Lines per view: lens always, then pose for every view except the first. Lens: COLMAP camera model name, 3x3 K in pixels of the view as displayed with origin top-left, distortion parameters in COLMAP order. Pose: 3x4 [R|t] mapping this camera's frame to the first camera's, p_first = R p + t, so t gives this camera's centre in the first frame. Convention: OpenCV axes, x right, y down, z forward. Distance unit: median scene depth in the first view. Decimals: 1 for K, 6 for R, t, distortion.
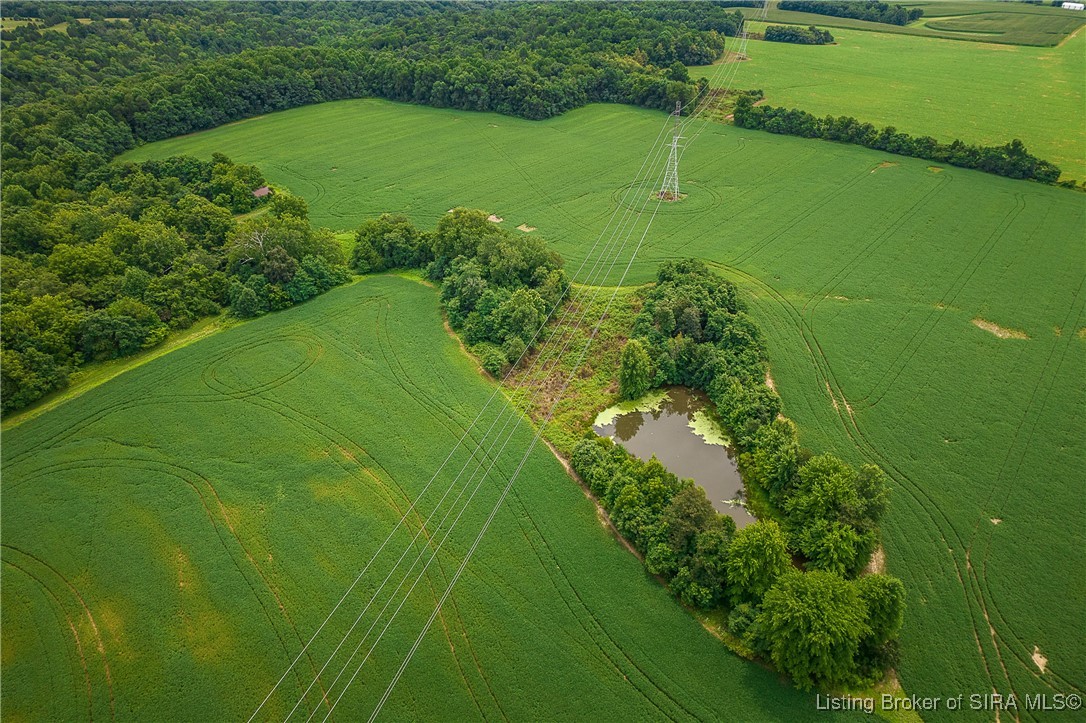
lens RADIAL K [[695.5, 0, 550.0], [0, 695.5, 354.6], [0, 0, 1]] dist [-0.069691, 0.055775]
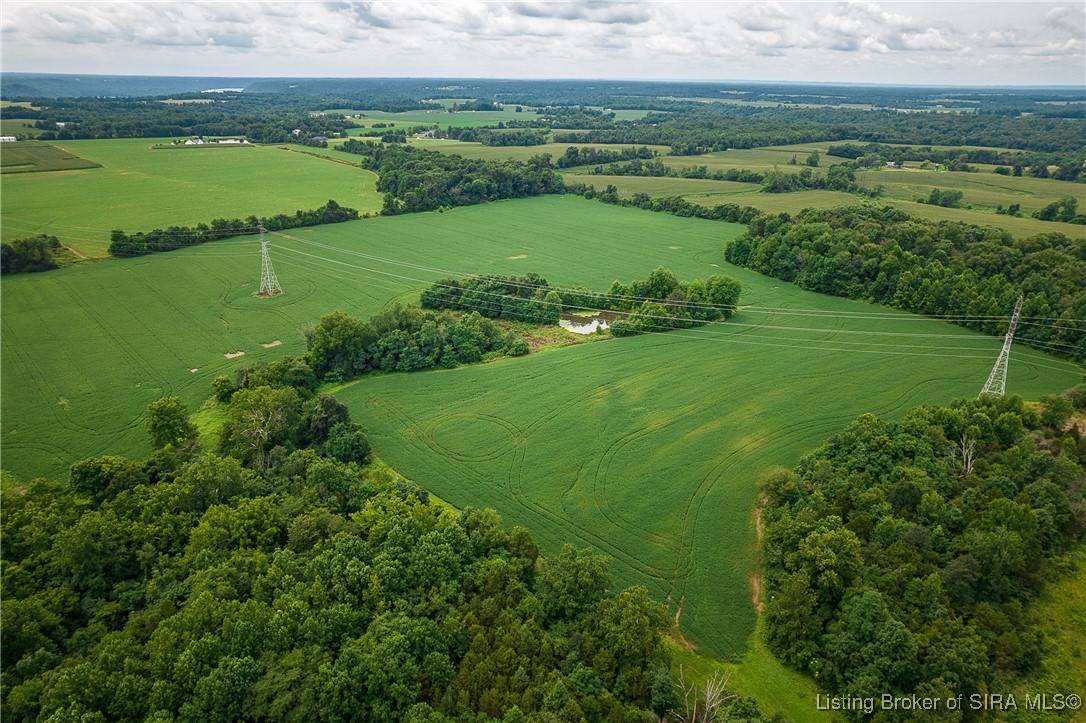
lens RADIAL K [[695.5, 0, 550.0], [0, 695.5, 354.6], [0, 0, 1]] dist [-0.069691, 0.055775]
pose [[0.096442, -0.383178, 0.918626, -0.631633], [0.530016, 0.800965, 0.278455, -0.154524], [-0.842485, 0.460032, 0.280338, 0.227959]]
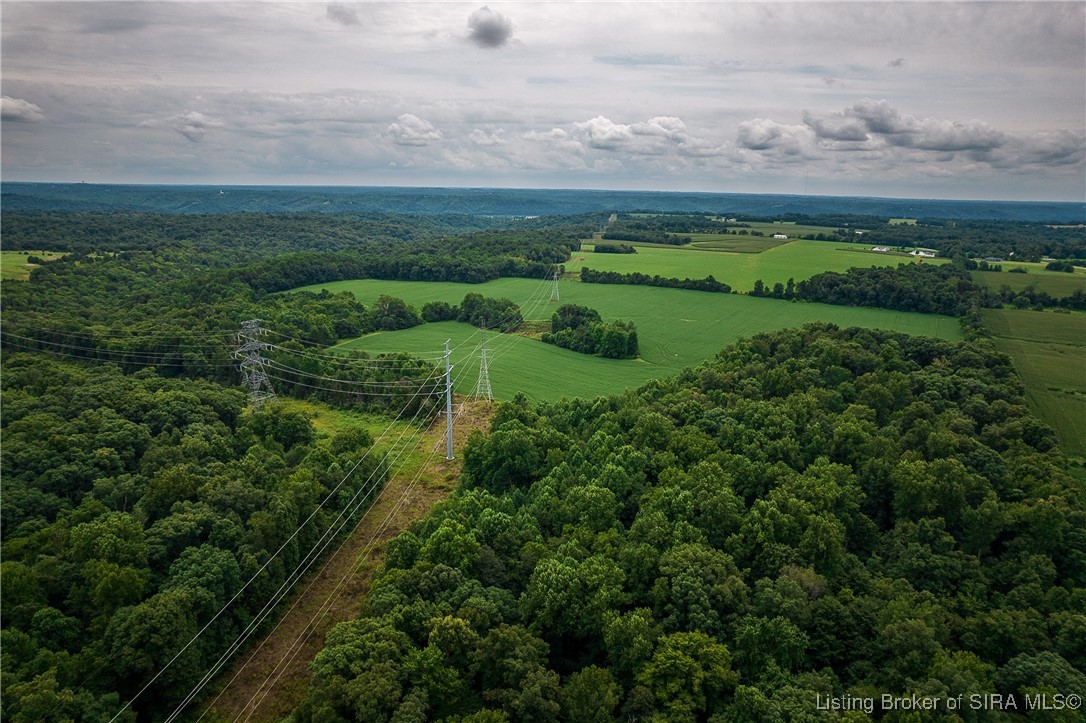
lens RADIAL K [[695.5, 0, 550.0], [0, 695.5, 354.6], [0, 0, 1]] dist [-0.069691, 0.055775]
pose [[0.978918, -0.041458, 0.200004, -0.194260], [0.104376, 0.943217, -0.315353, 0.420471], [-0.175573, 0.329580, 0.927659, -0.645634]]
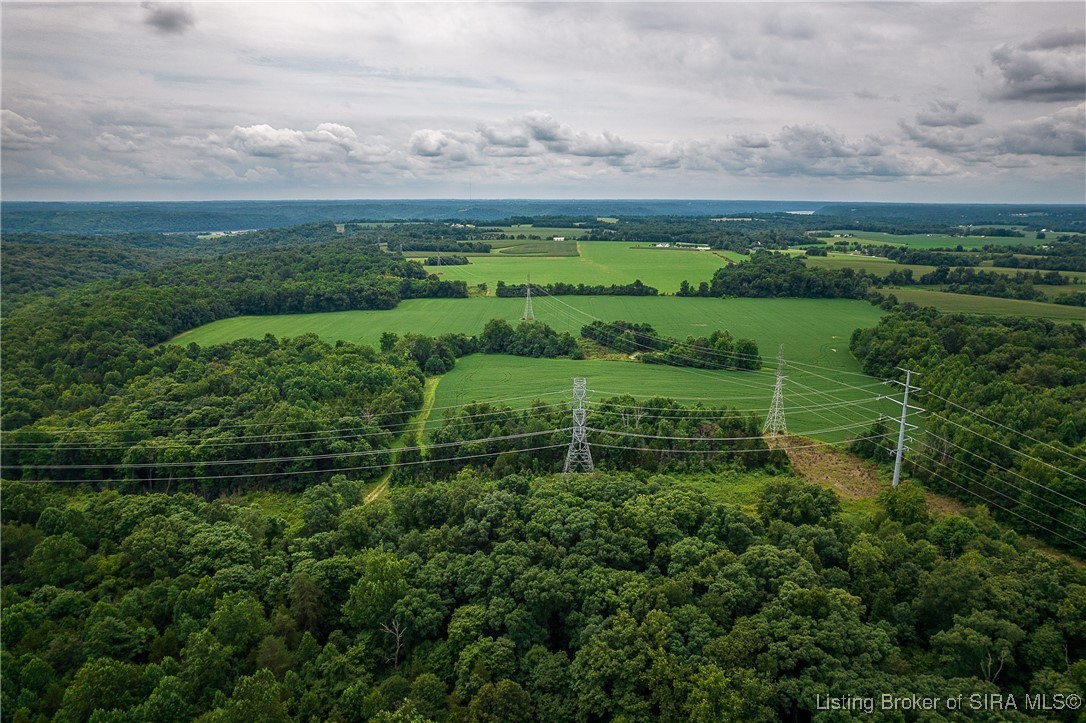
lens RADIAL K [[695.5, 0, 550.0], [0, 695.5, 354.6], [0, 0, 1]] dist [-0.069691, 0.055775]
pose [[0.770416, -0.151247, 0.619341, -0.710309], [0.351747, 0.911055, -0.215063, 0.213488], [-0.531726, 0.383540, 0.755093, -0.329992]]
